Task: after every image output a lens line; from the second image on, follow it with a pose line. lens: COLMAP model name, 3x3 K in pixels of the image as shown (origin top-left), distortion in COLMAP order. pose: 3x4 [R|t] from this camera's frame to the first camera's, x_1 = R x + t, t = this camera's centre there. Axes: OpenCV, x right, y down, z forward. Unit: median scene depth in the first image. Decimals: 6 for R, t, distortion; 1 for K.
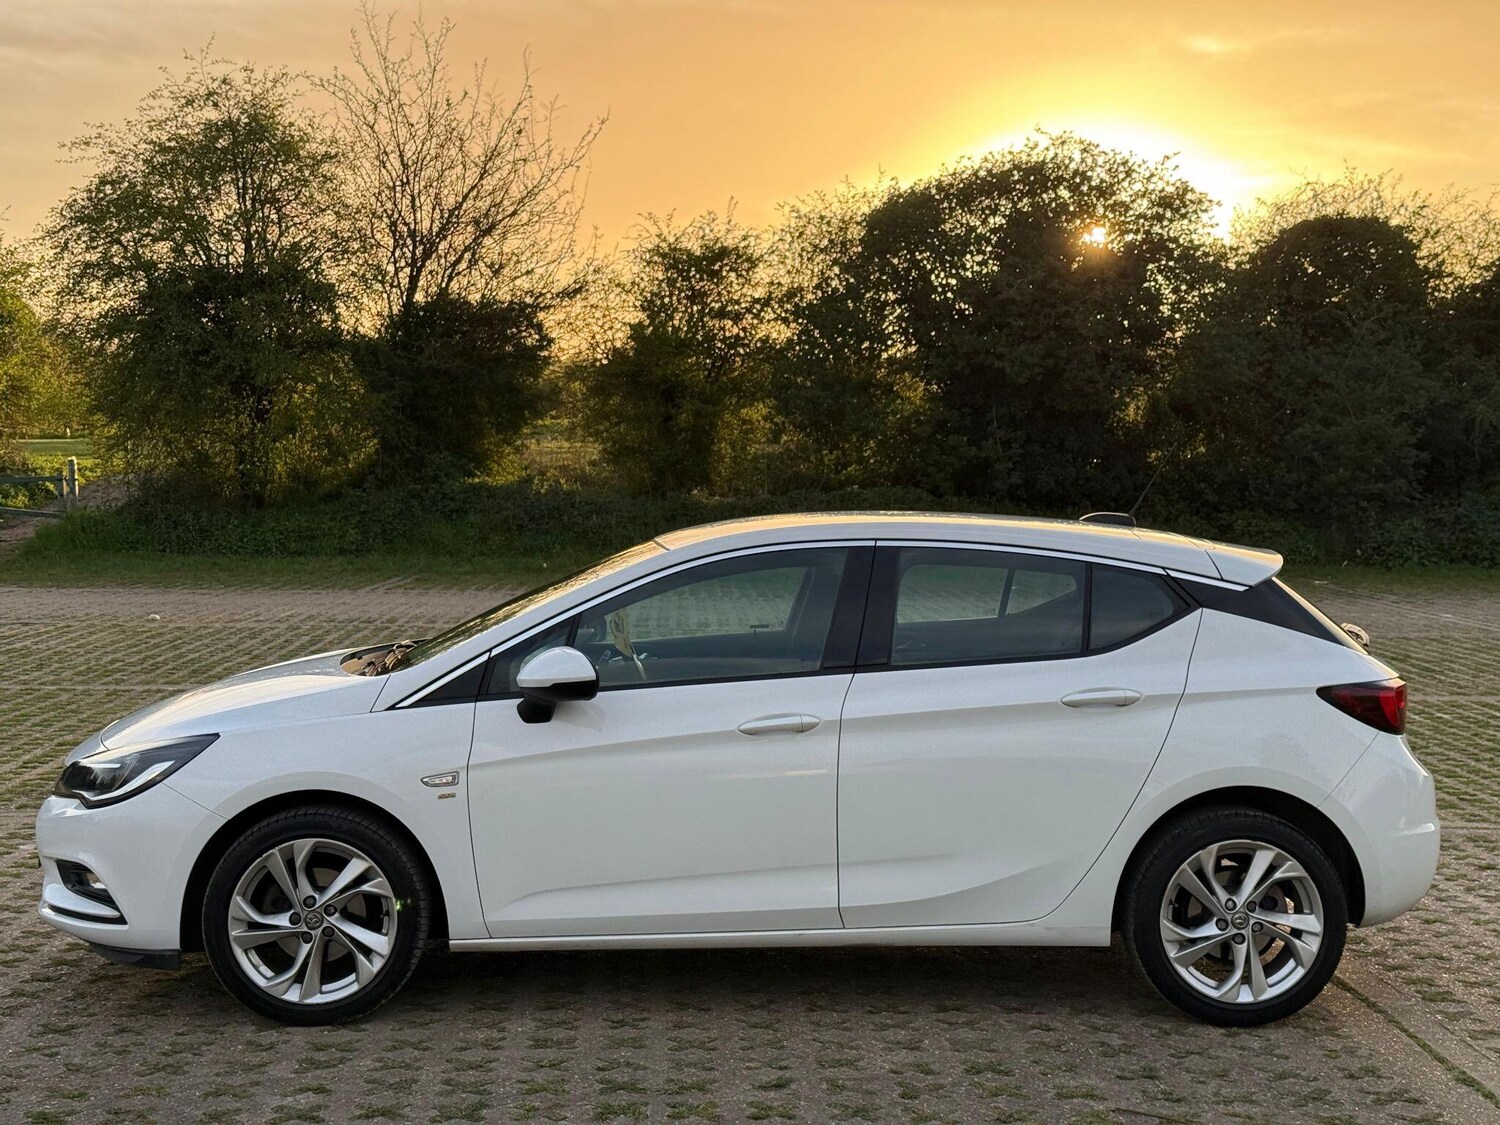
lens RADIAL K [[2091.3, 0, 734.1], [0, 2091.3, 561.9], [0, 0, 1]] dist [0.127908, 0.000000]
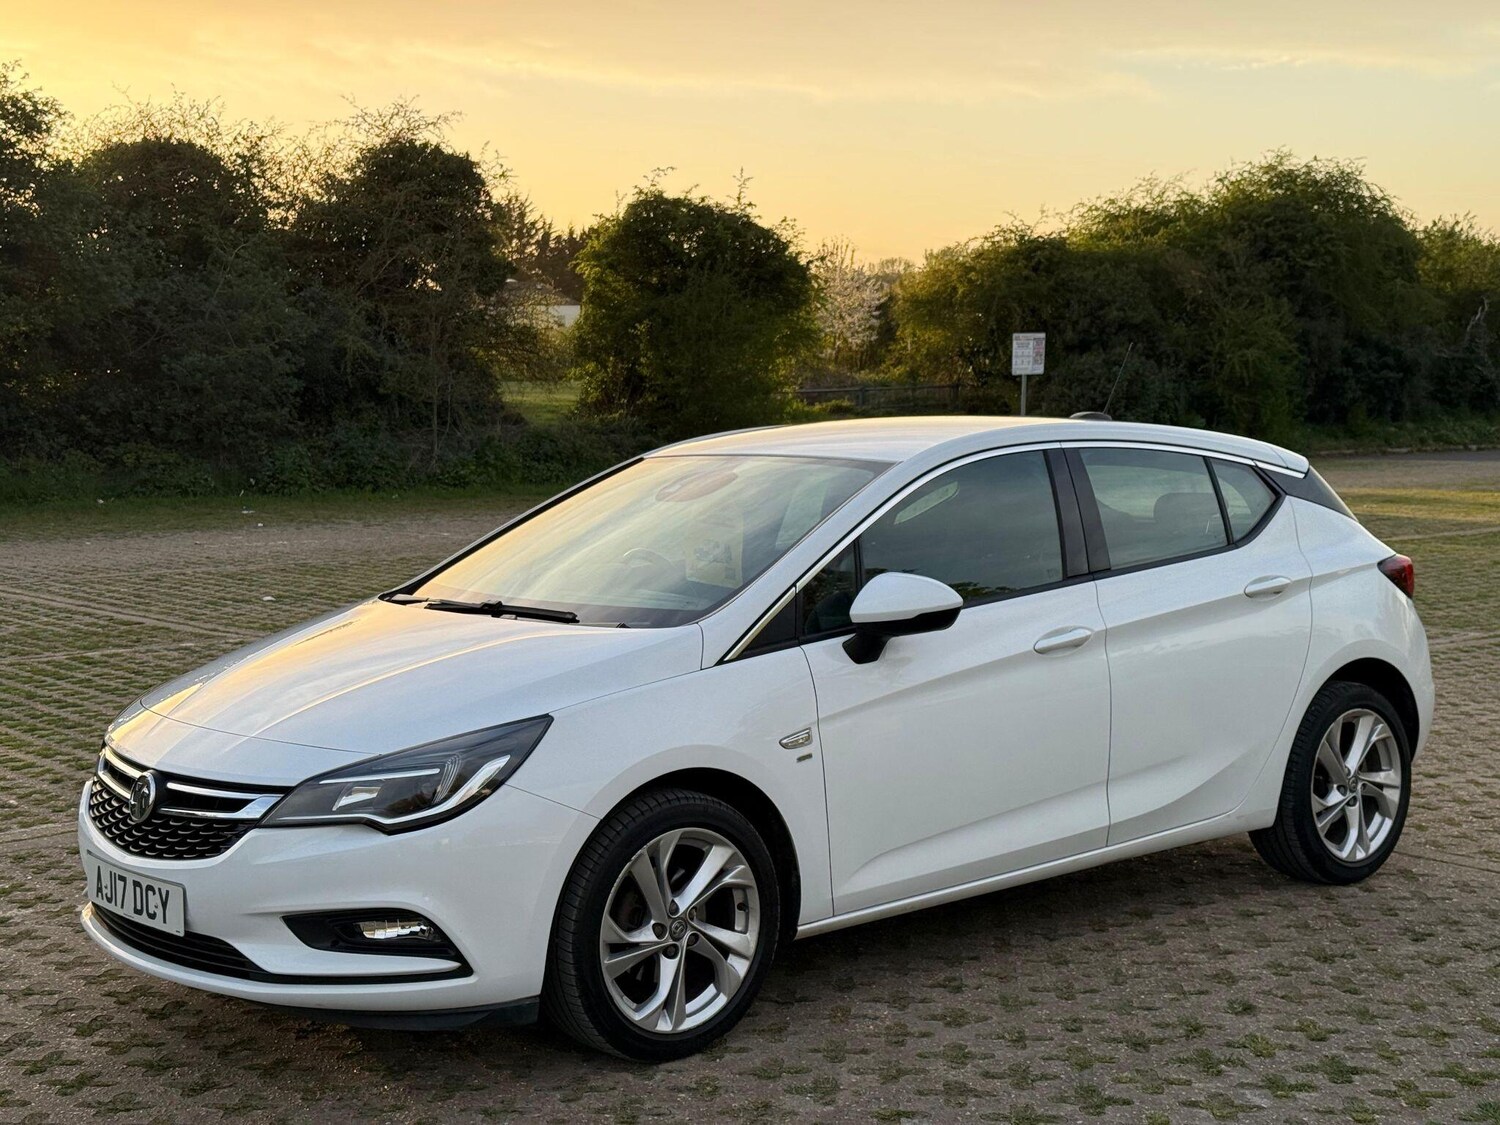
lens RADIAL K [[2091.3, 0, 729.6], [0, 2091.3, 563.6], [0, 0, 1]] dist [0.127908, 0.000000]
pose [[0.793630, -0.067148, 0.604683, -0.635355], [0.048571, 0.997711, 0.047044, -0.007498], [-0.606458, -0.007966, 0.795075, 0.331283]]
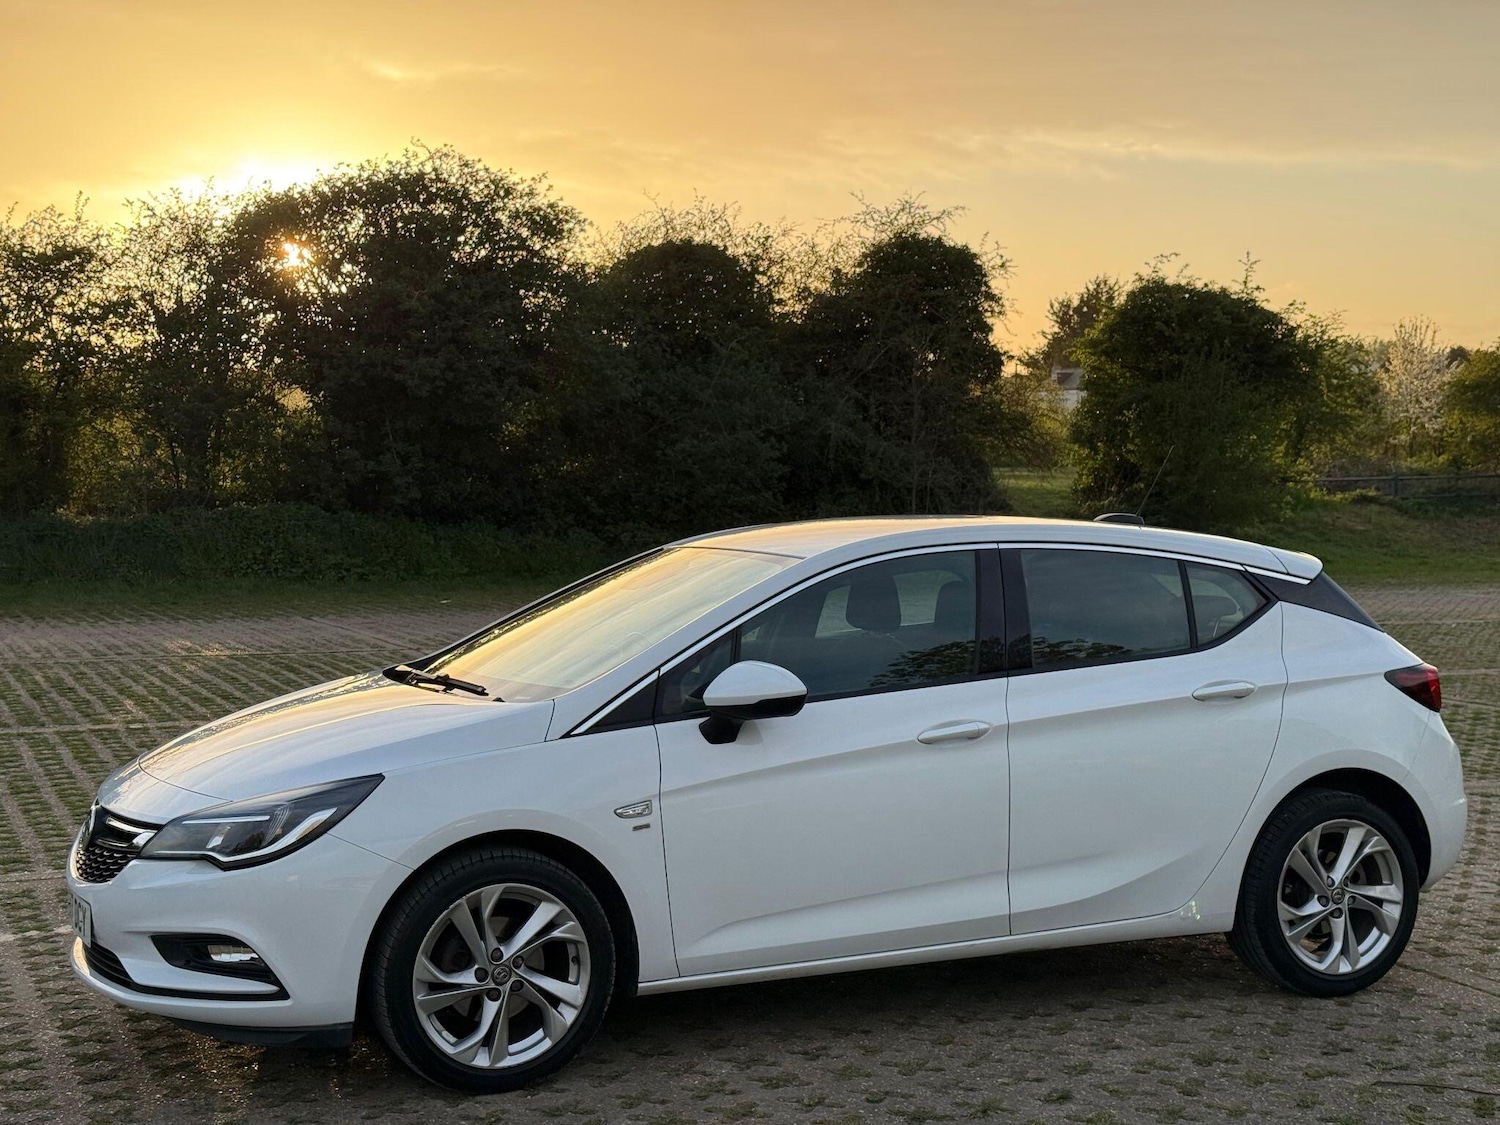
lens RADIAL K [[2091.3, 0, 735.1], [0, 2091.3, 572.9], [0, 0, 1]] dist [0.127908, 0.000000]
pose [[0.931451, -0.023802, 0.363087, -0.410663], [0.024890, 0.999689, 0.001683, -0.000874], [-0.363014, 0.007470, 0.931754, 0.118955]]
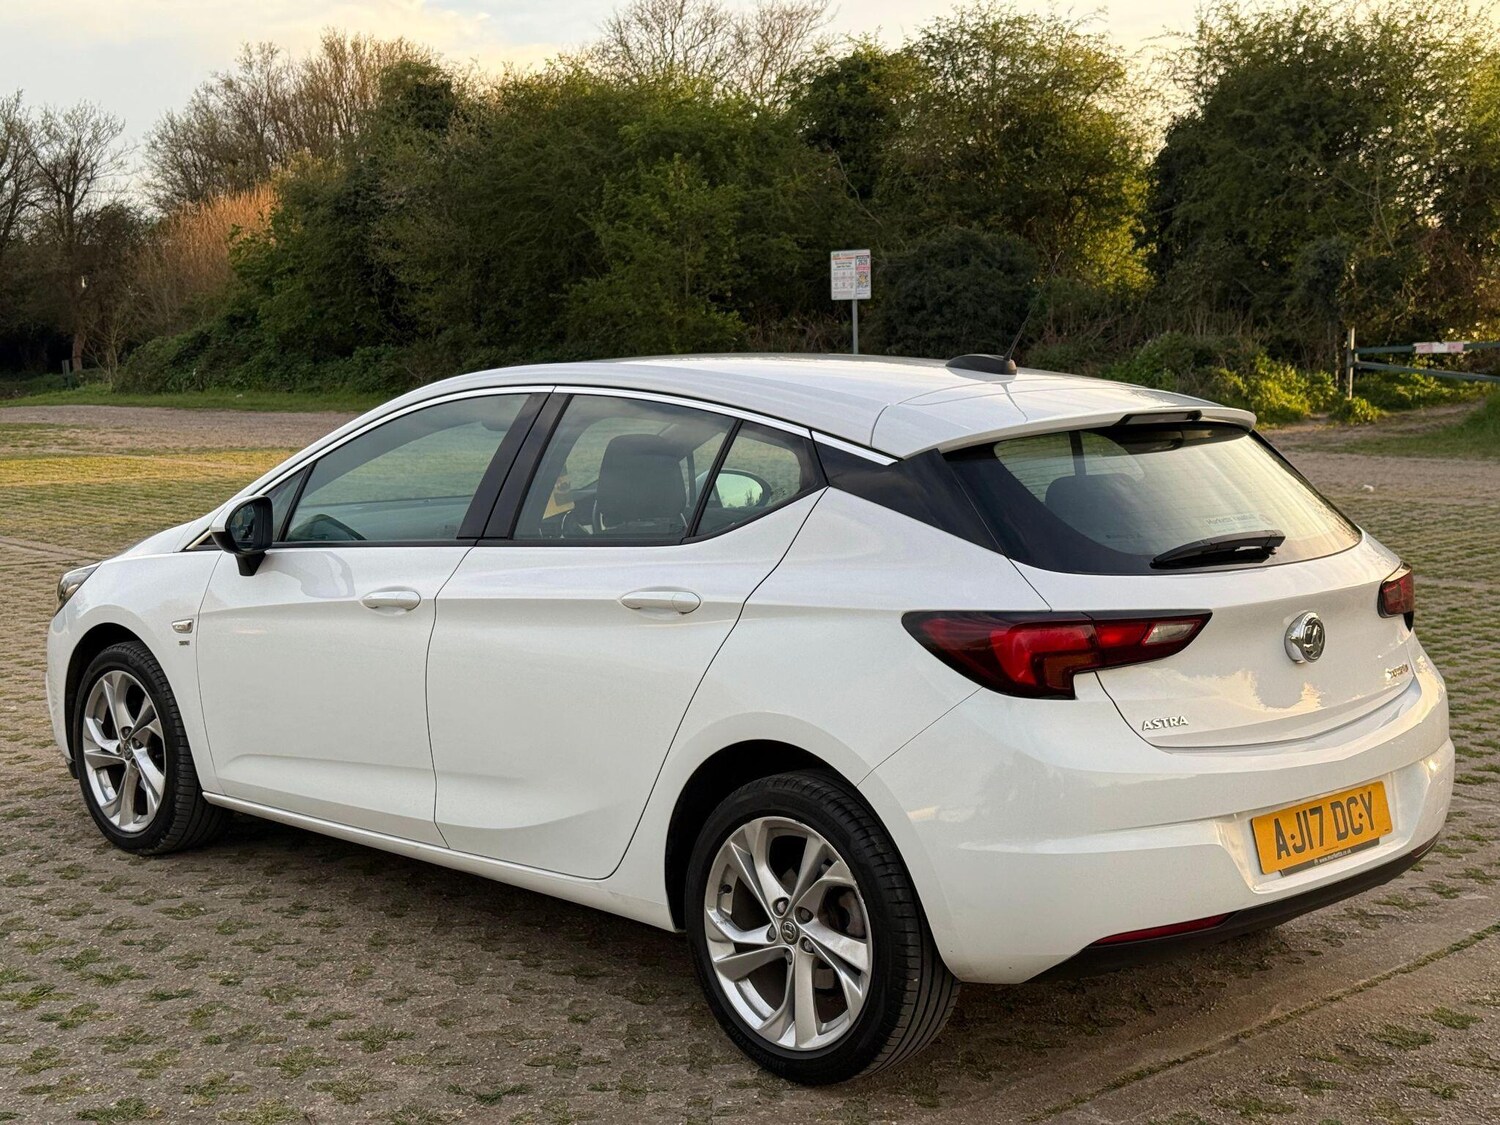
lens RADIAL K [[2091.3, 0, 724.4], [0, 2091.3, 559.4], [0, 0, 1]] dist [0.127908, 0.000000]
pose [[0.673546, 0.069745, -0.735847, 0.710800], [-0.026537, 0.997178, 0.070225, -0.001957], [0.738669, -0.027773, 0.673496, 0.504379]]
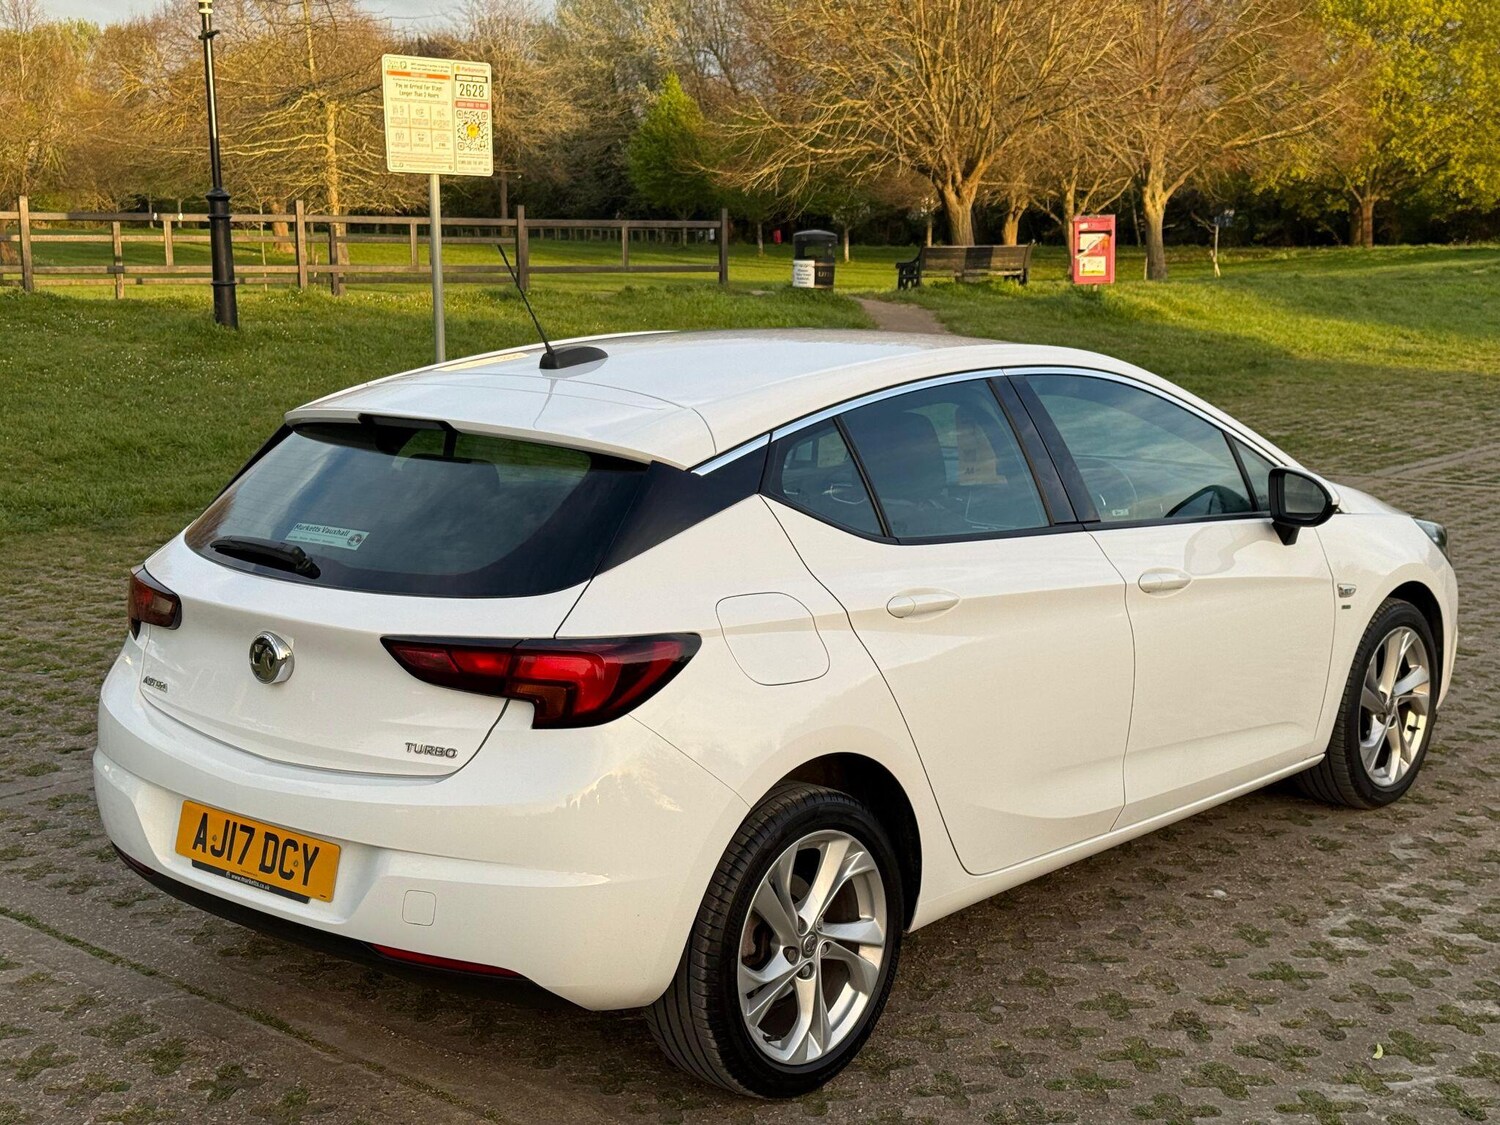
lens RADIAL K [[2091.3, 0, 751.3], [0, 2091.3, 573.2], [0, 0, 1]] dist [0.127908, 0.000000]
pose [[-0.689643, 0.121542, -0.713877, 0.700941], [-0.031916, 0.979755, 0.197641, -0.096661], [0.723446, 0.159086, -0.671802, 1.668572]]
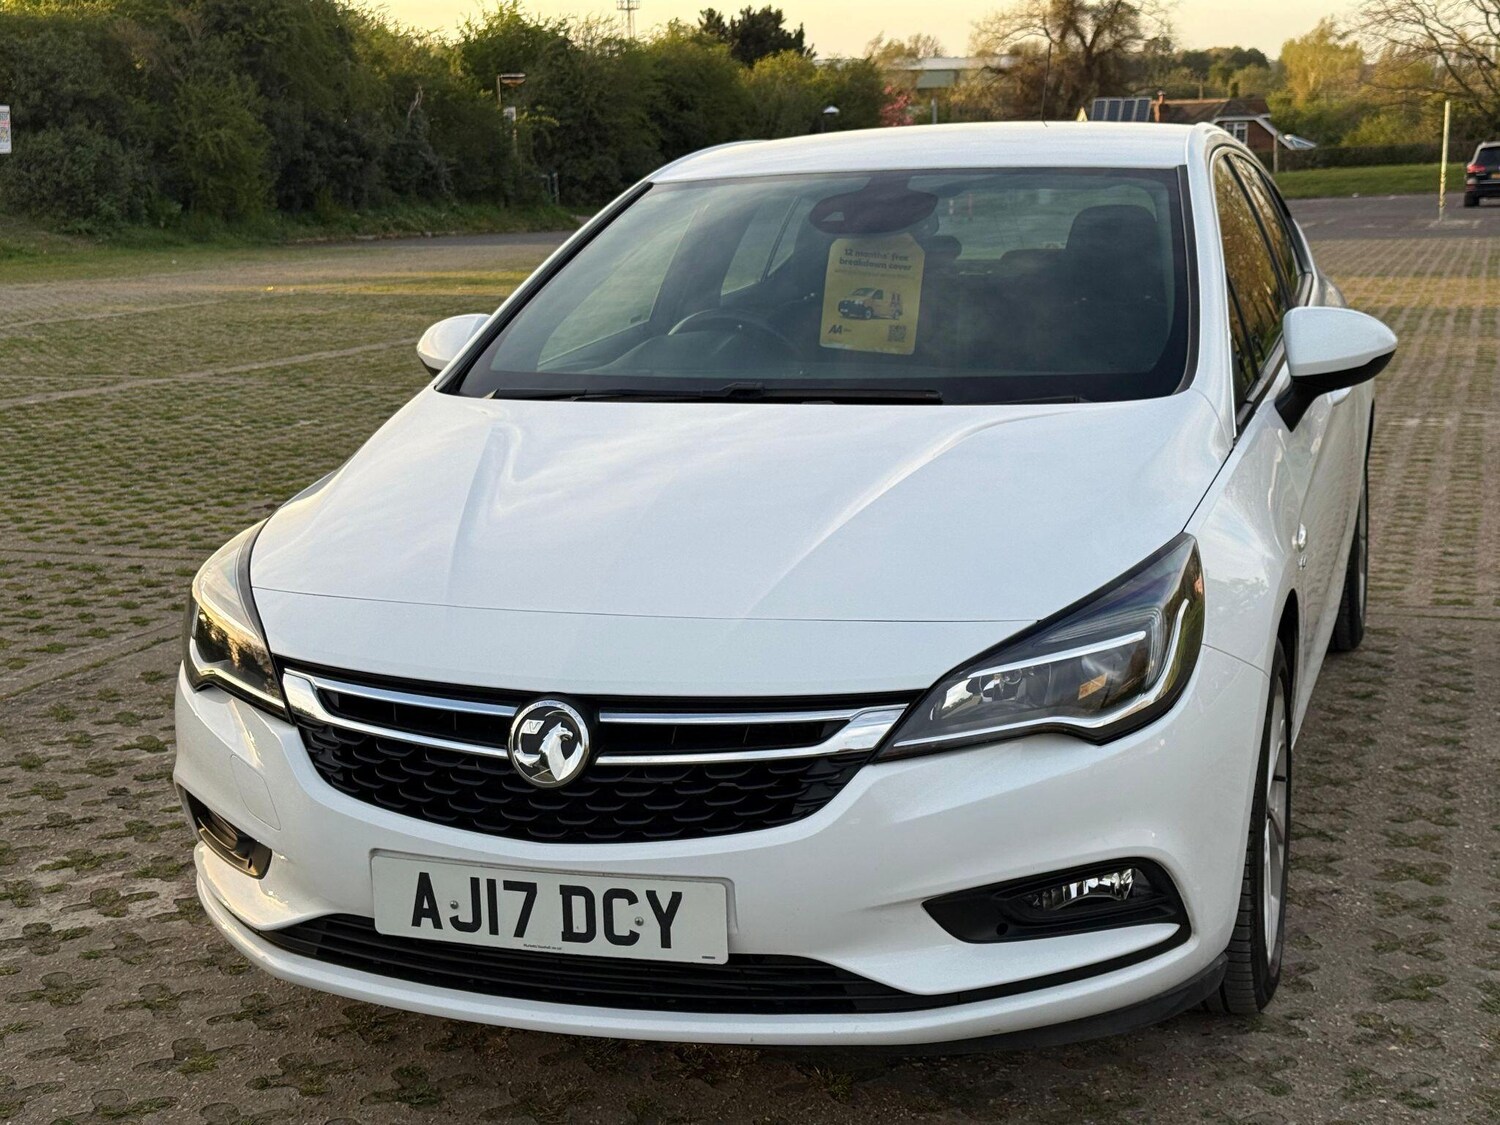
lens RADIAL K [[2091.3, 0, 761.1], [0, 2091.3, 567.1], [0, 0, 1]] dist [0.127908, 0.000000]
pose [[0.354958, -0.189753, 0.915423, -0.727559], [0.070809, 0.981829, 0.176062, -0.007727], [-0.932197, 0.002325, 0.361944, 0.880832]]
